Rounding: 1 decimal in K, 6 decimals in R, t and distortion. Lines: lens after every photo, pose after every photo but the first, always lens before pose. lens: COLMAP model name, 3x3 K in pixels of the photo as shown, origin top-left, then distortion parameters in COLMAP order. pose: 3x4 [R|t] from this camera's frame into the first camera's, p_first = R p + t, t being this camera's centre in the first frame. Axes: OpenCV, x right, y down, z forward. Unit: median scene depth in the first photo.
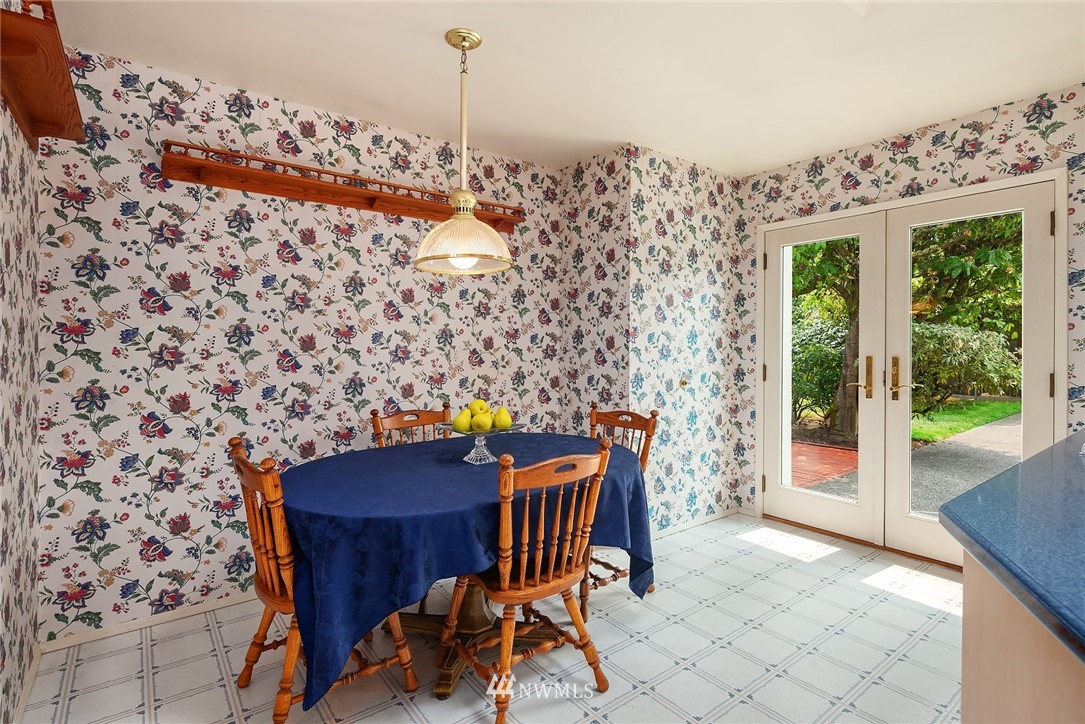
lens RADIAL K [[532.1, 0, 540.1], [0, 532.1, 349.6], [0, 0, 1]] dist [0.001623, -0.003078]
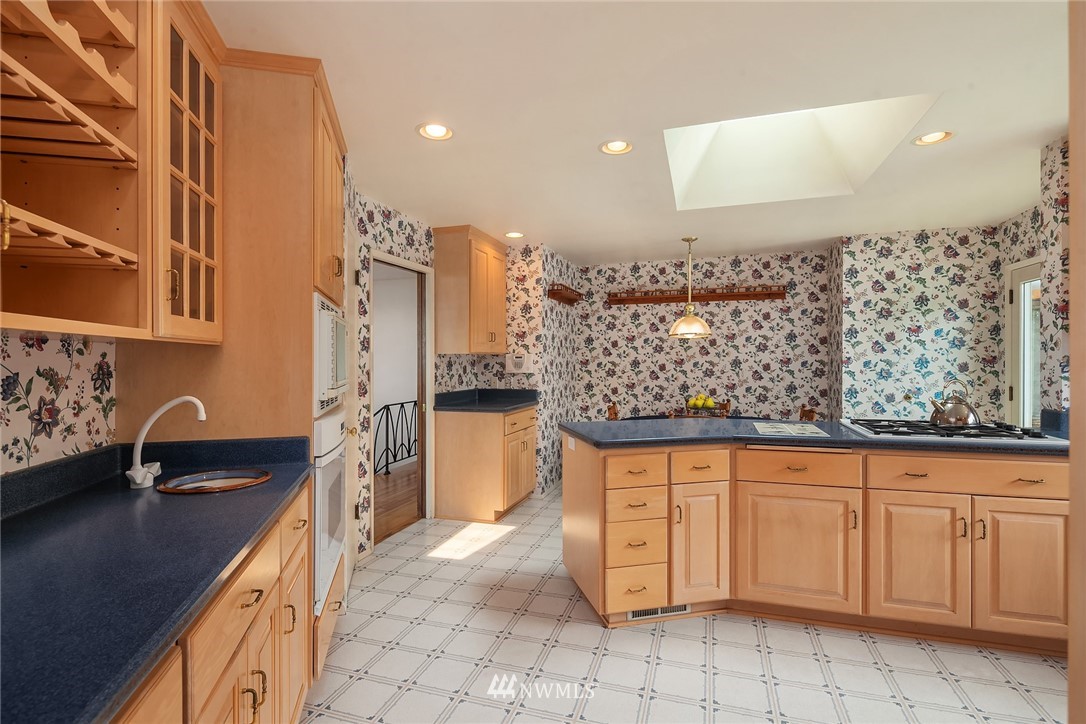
lens RADIAL K [[532.6, 0, 543.4], [0, 532.6, 361.7], [0, 0, 1]] dist [0.001623, -0.003078]
pose [[0.571293, -0.002103, -0.820744, 0.920491], [-0.003251, 0.999983, -0.004826, -0.019508], [0.820740, 0.005425, 0.571276, -0.563297]]
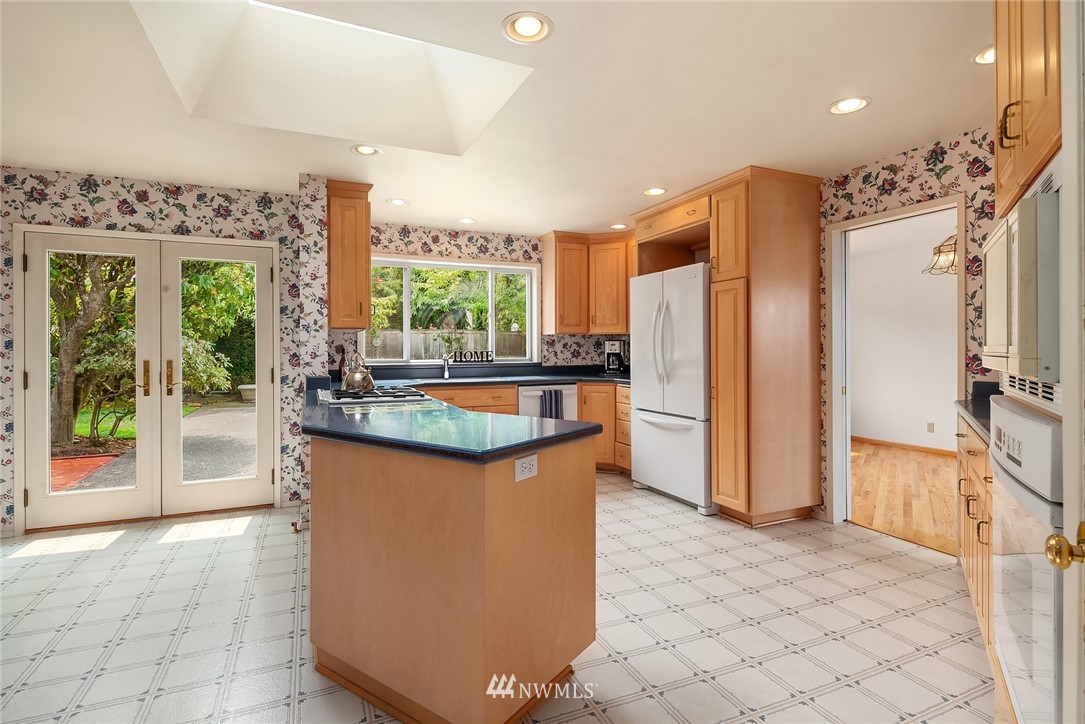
lens RADIAL K [[532.1, 0, 538.0], [0, 532.1, 353.2], [0, 0, 1]] dist [0.001623, -0.003078]
pose [[0.237380, -0.005874, 0.971399, -0.337128], [0.009794, 0.999945, 0.003653, 0.000773], [-0.971367, 0.008647, 0.237425, -0.133450]]
